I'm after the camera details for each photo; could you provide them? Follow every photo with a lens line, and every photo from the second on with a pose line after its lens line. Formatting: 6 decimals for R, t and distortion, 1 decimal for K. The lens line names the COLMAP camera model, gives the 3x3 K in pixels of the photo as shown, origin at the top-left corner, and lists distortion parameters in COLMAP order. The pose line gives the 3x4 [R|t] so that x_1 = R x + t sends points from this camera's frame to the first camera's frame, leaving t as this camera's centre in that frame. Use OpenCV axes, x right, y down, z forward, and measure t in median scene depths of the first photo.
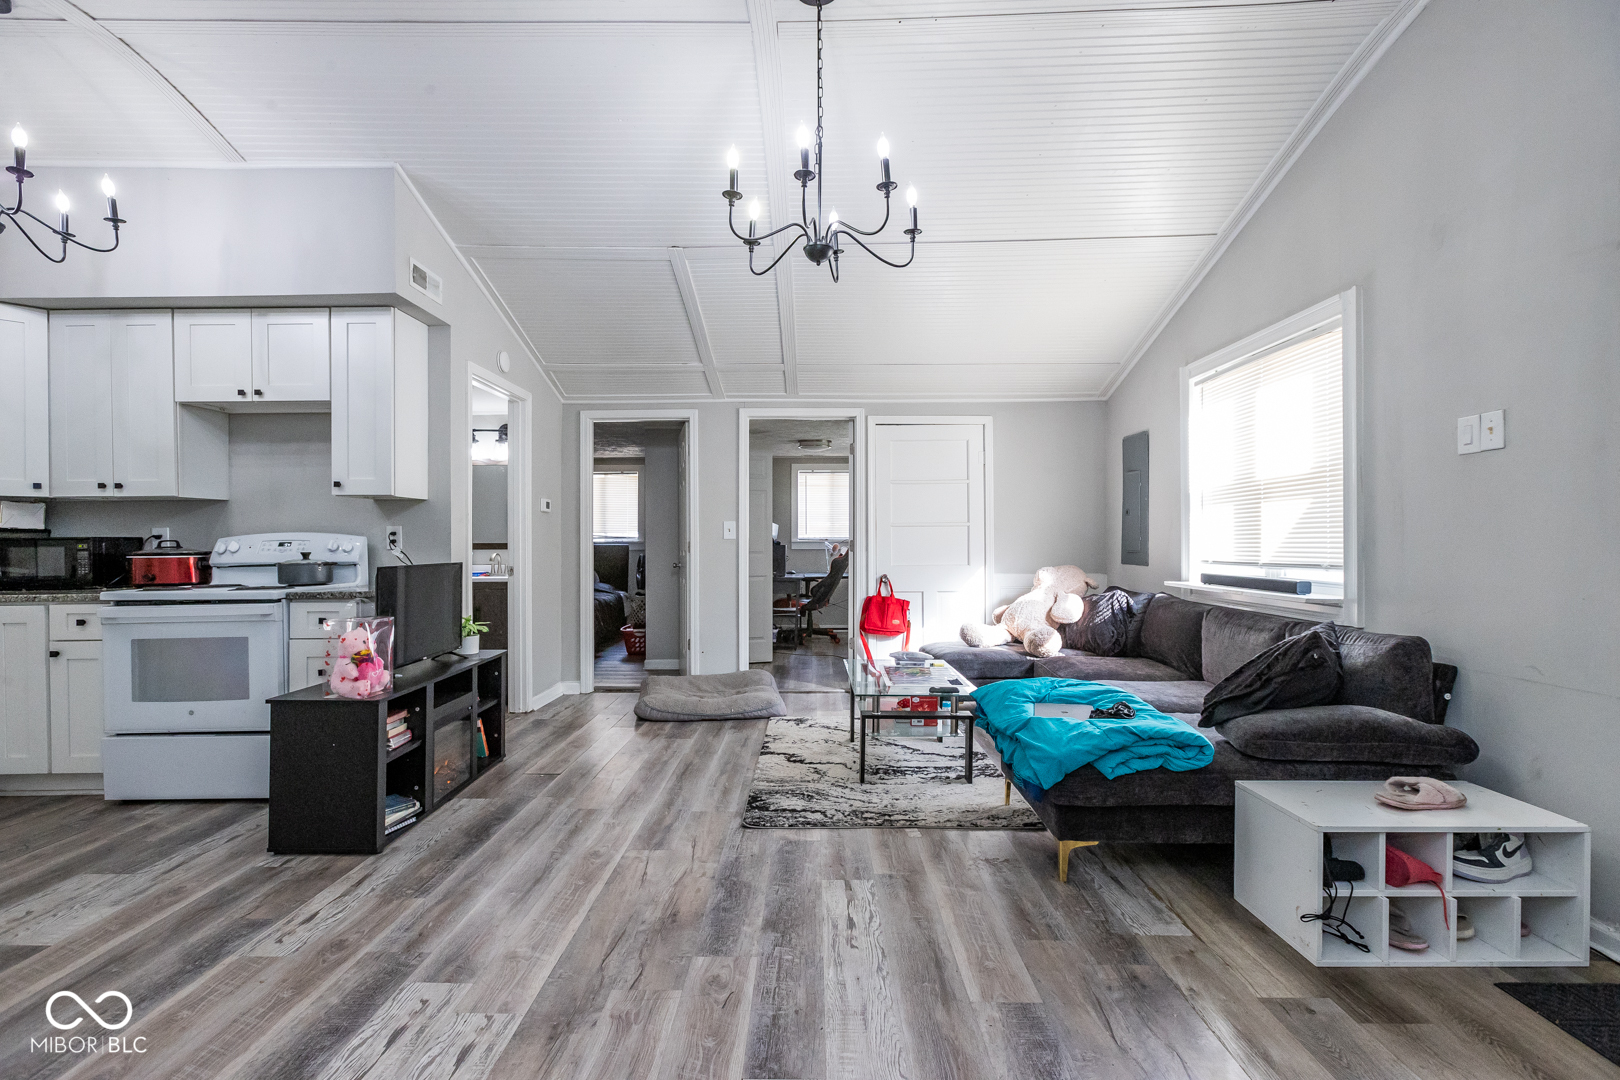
lens RADIAL K [[723.7, 0, 809.9], [0, 723.7, 538.5], [0, 0, 1]] dist [-0.015173, 0.007766]
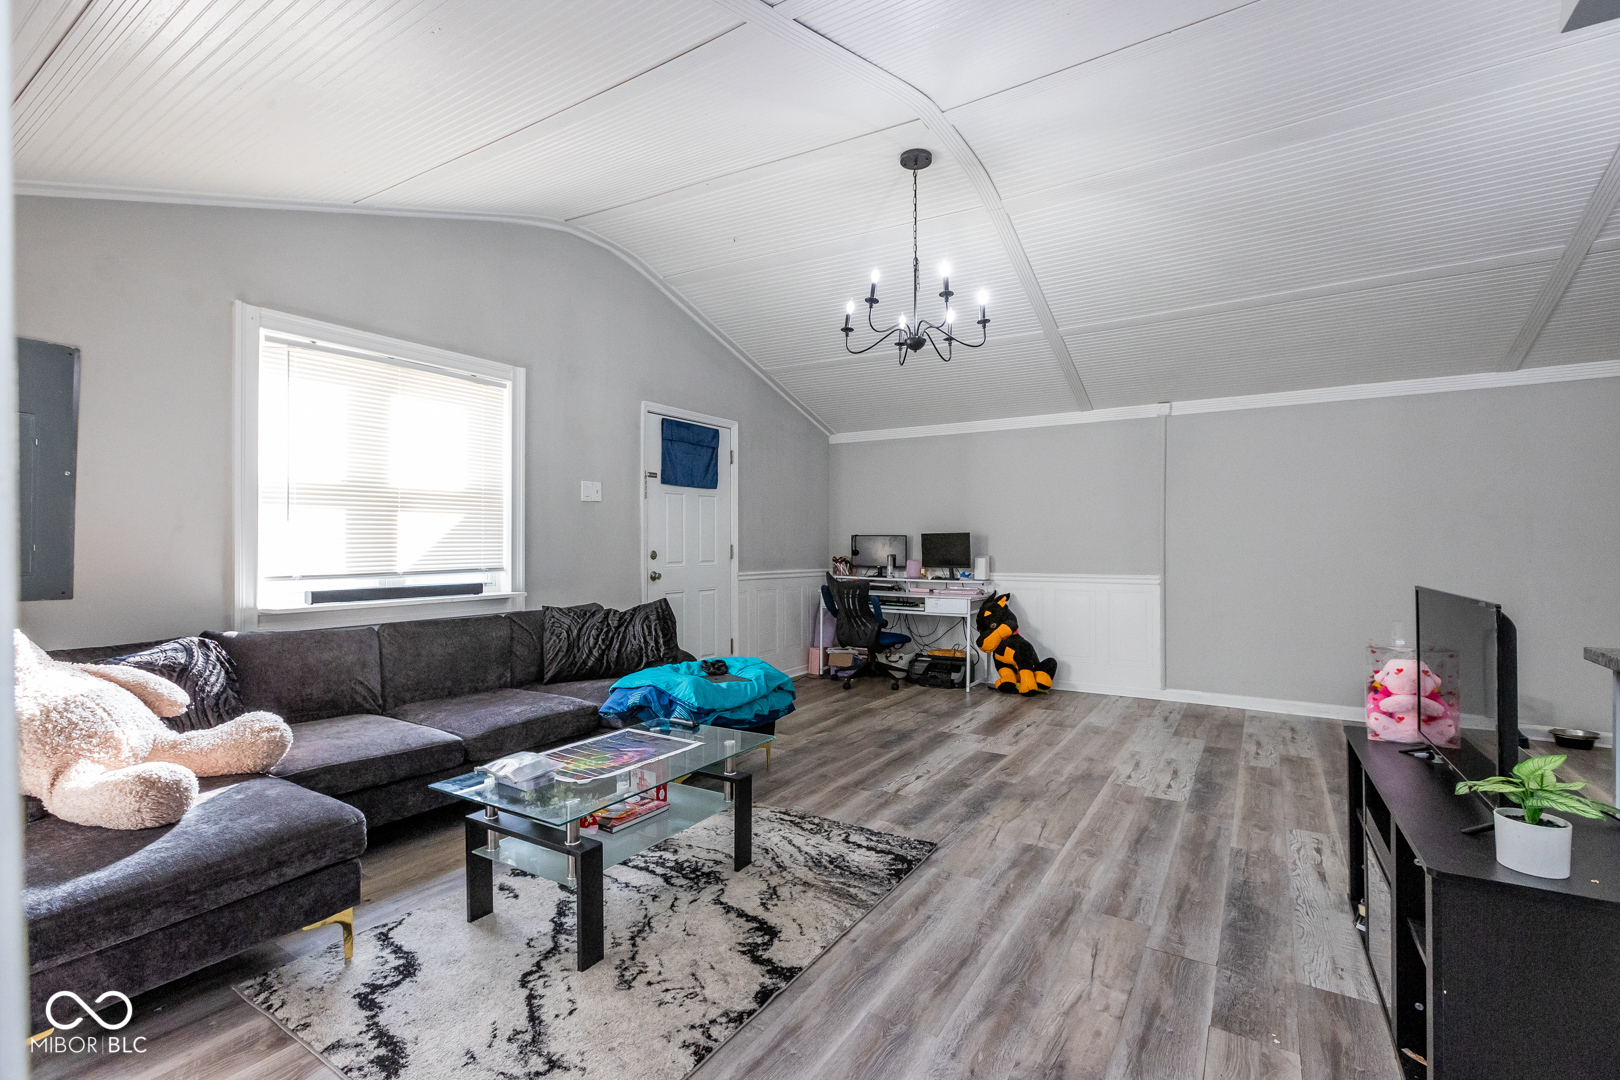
lens RADIAL K [[723.7, 0, 805.9], [0, 723.7, 537.0], [0, 0, 1]] dist [-0.015173, 0.007766]
pose [[-0.845881, 0.009516, 0.533286, -0.384172], [0.000578, 0.999857, -0.016925, 0.002505], [-0.533371, -0.014008, -0.845765, 1.588316]]
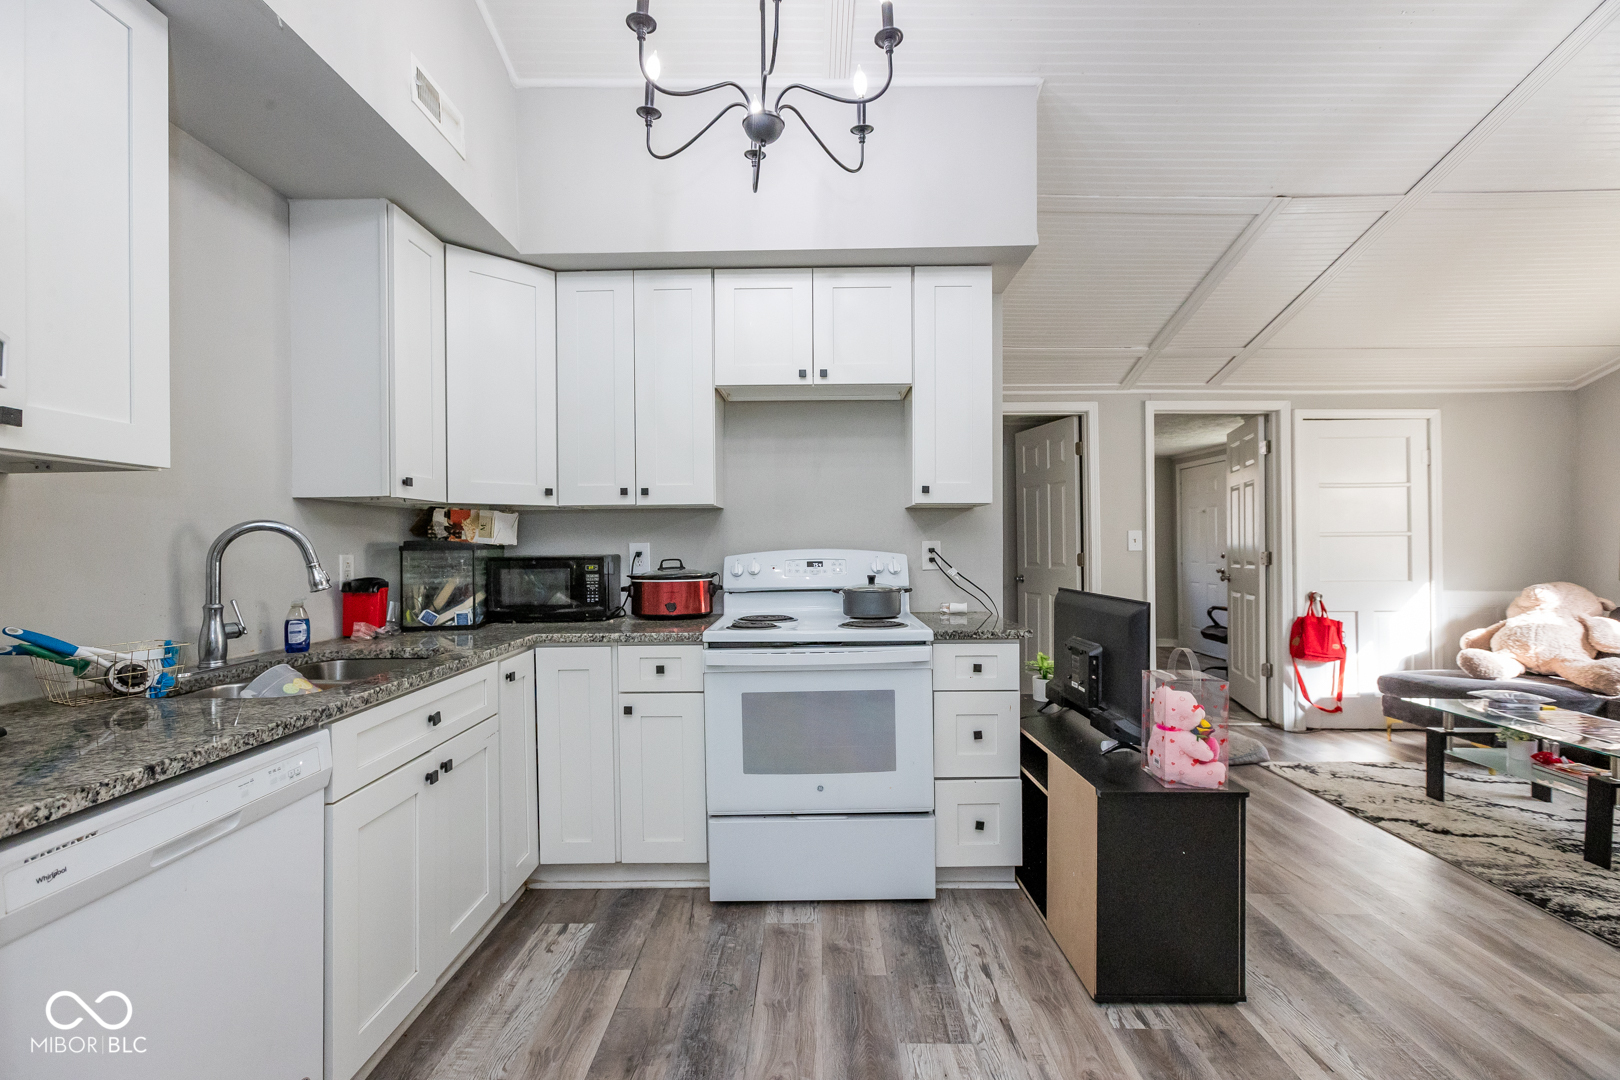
lens RADIAL K [[723.7, 0, 813.2], [0, 723.7, 539.0], [0, 0, 1]] dist [-0.015173, 0.007766]
pose [[0.999966, 0.000363, -0.008296, -0.770275], [-0.000360, 1.000000, 0.000321, -0.021355], [0.008297, -0.000318, 0.999966, 0.204696]]
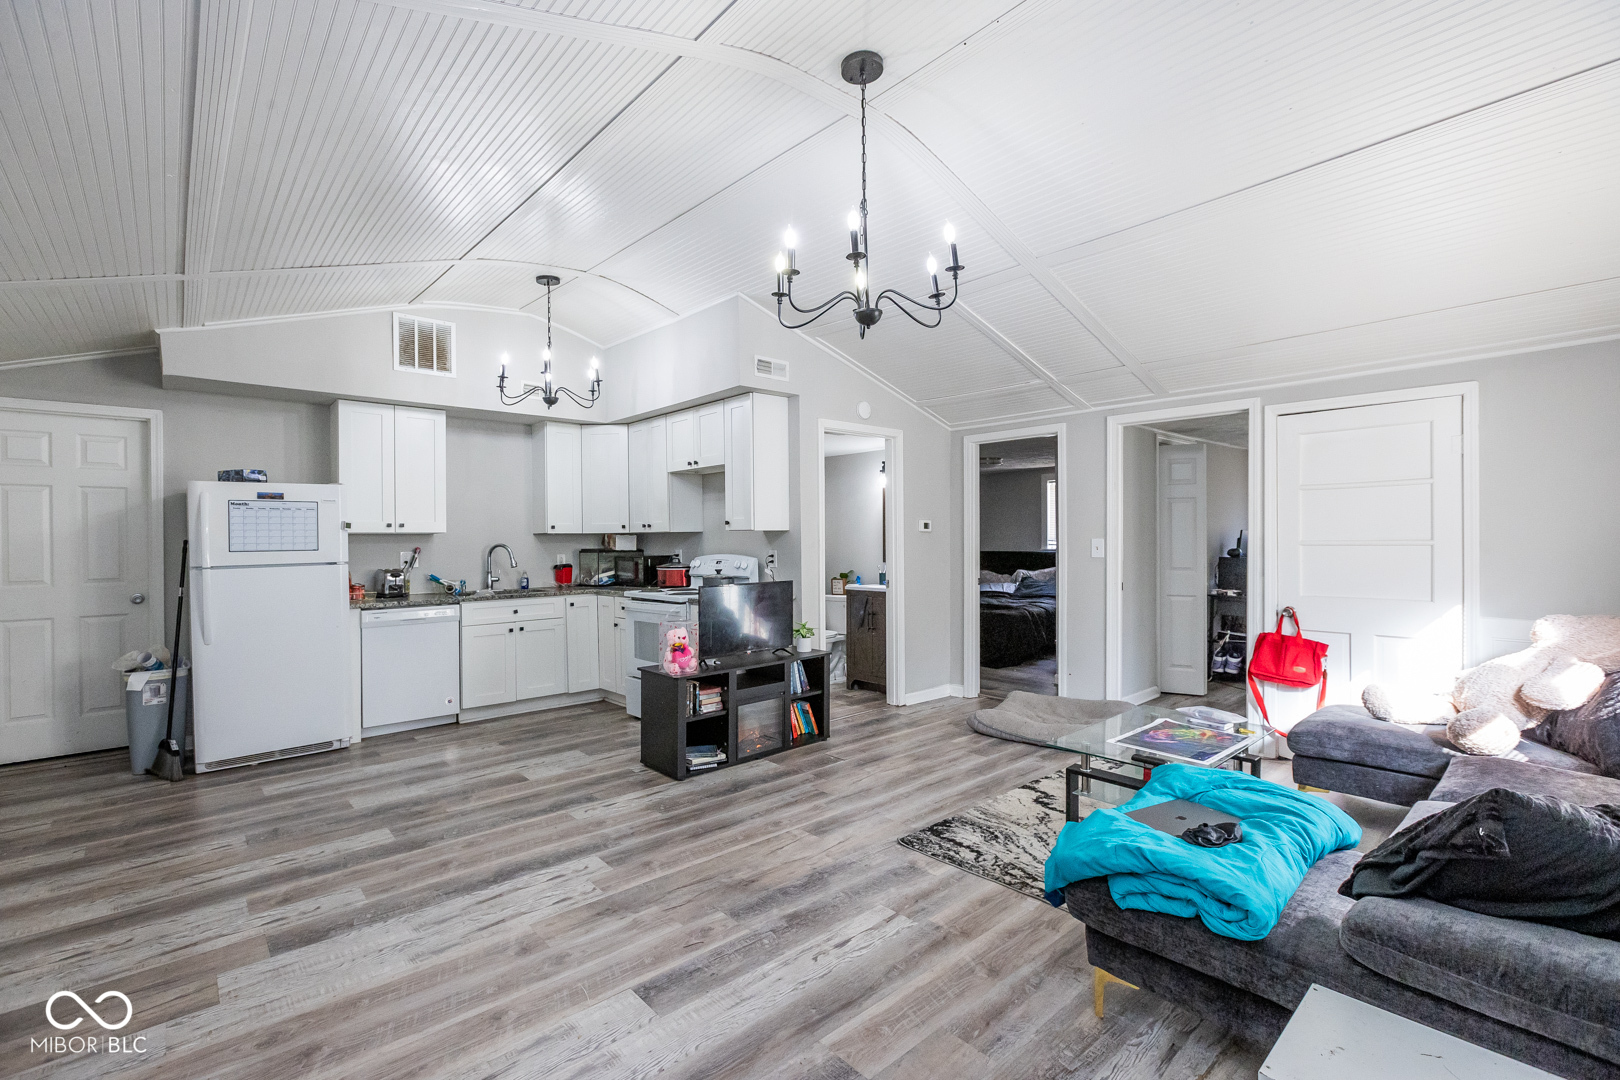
lens RADIAL K [[723.7, 0, 803.8], [0, 723.7, 540.3], [0, 0, 1]] dist [-0.015173, 0.007766]
pose [[0.672746, 0.001450, -0.739872, 0.508940], [0.008479, 0.999917, 0.009669, -0.053485], [0.739825, -0.012778, 0.672678, 0.143415]]
